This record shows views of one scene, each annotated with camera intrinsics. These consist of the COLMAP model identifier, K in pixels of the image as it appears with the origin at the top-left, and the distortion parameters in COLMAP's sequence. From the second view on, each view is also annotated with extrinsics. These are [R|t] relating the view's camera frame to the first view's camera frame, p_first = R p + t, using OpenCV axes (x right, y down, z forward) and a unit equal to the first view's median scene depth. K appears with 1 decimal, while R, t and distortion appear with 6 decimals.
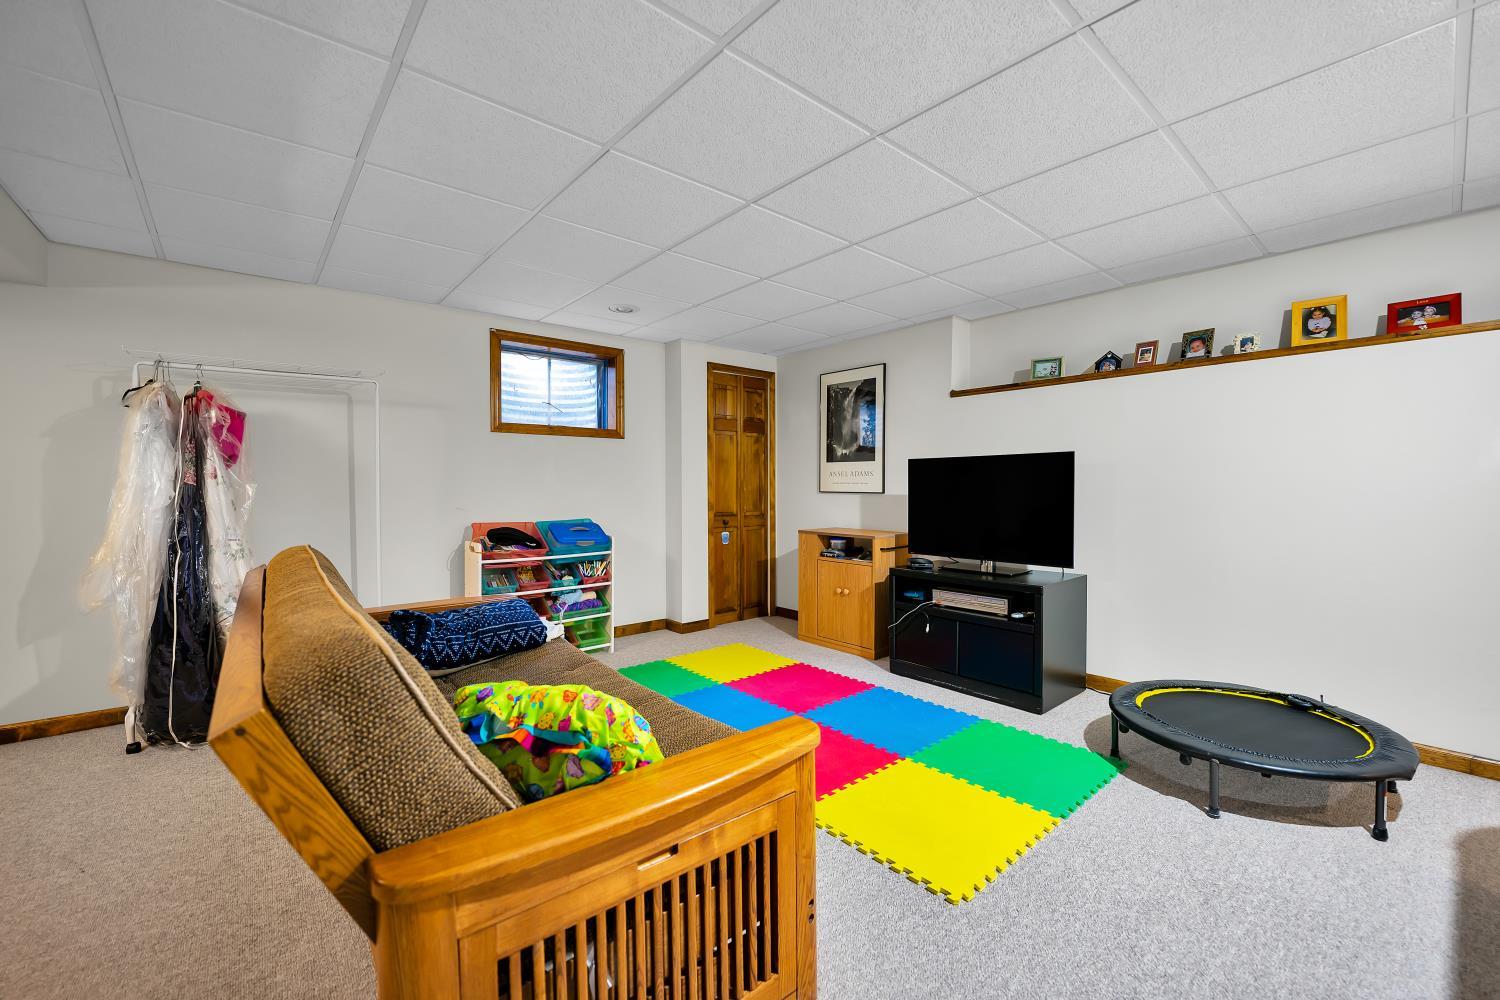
lens RADIAL K [[617.6, 0, 750.0], [0, 617.6, 500.0], [0, 0, 1]] dist [-0.033170, 0.004047]
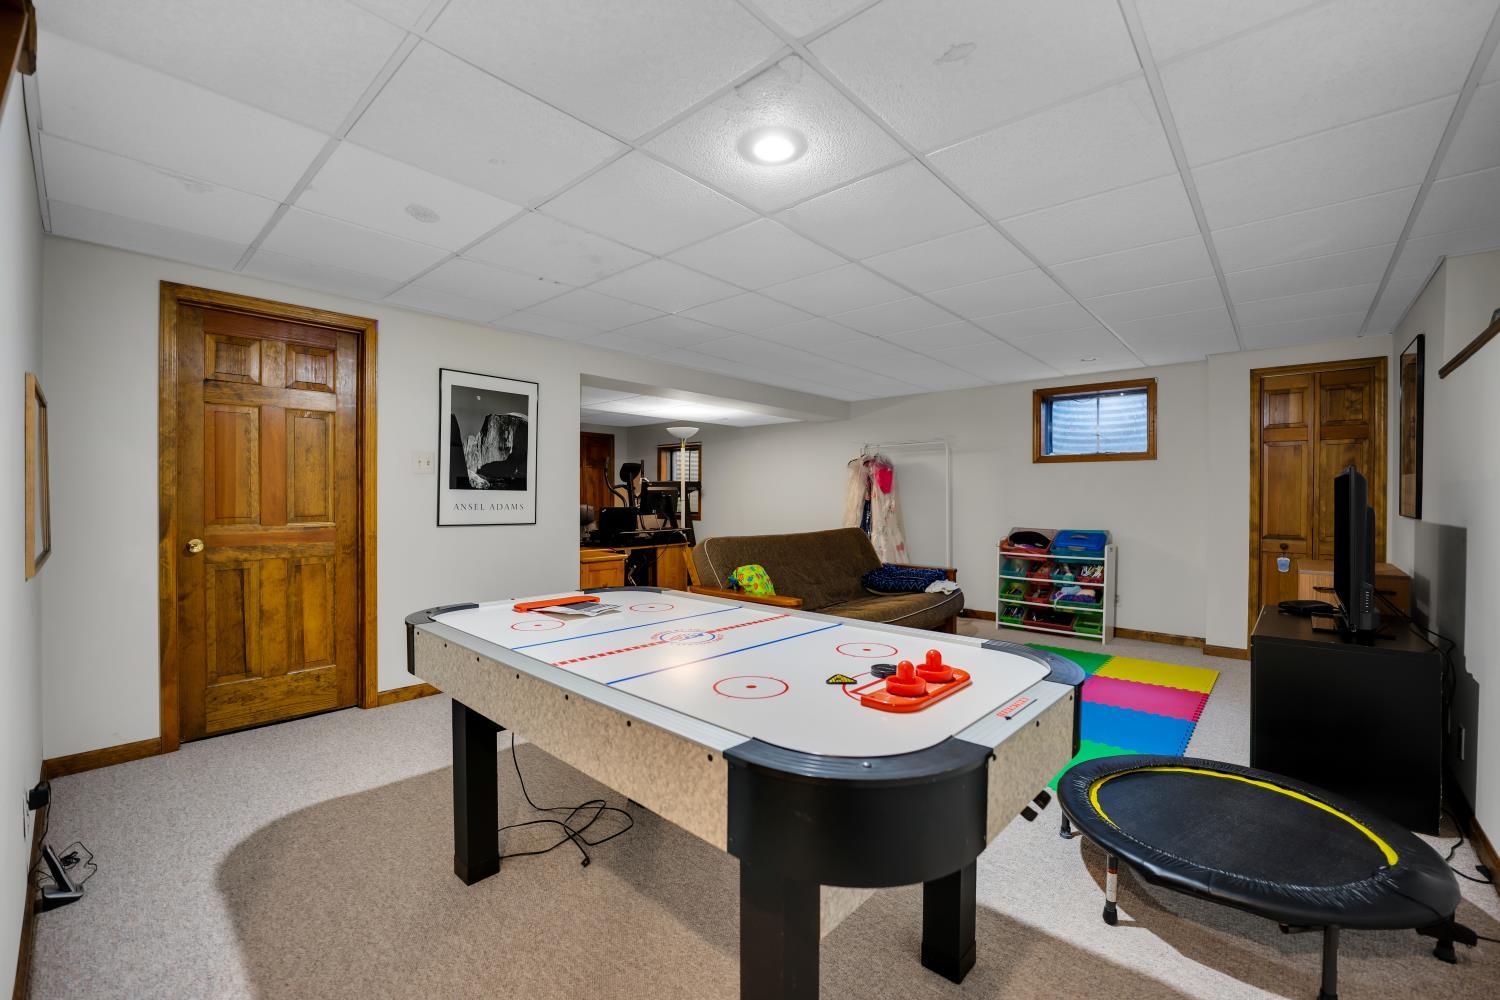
lens RADIAL K [[617.6, 0, 750.0], [0, 617.6, 500.0], [0, 0, 1]] dist [-0.033170, 0.004047]
pose [[0.127477, 0.006714, -0.991819, 0.849661], [-0.026644, 0.999639, 0.003343, -0.014339], [0.991484, 0.026000, 0.127610, 0.172171]]
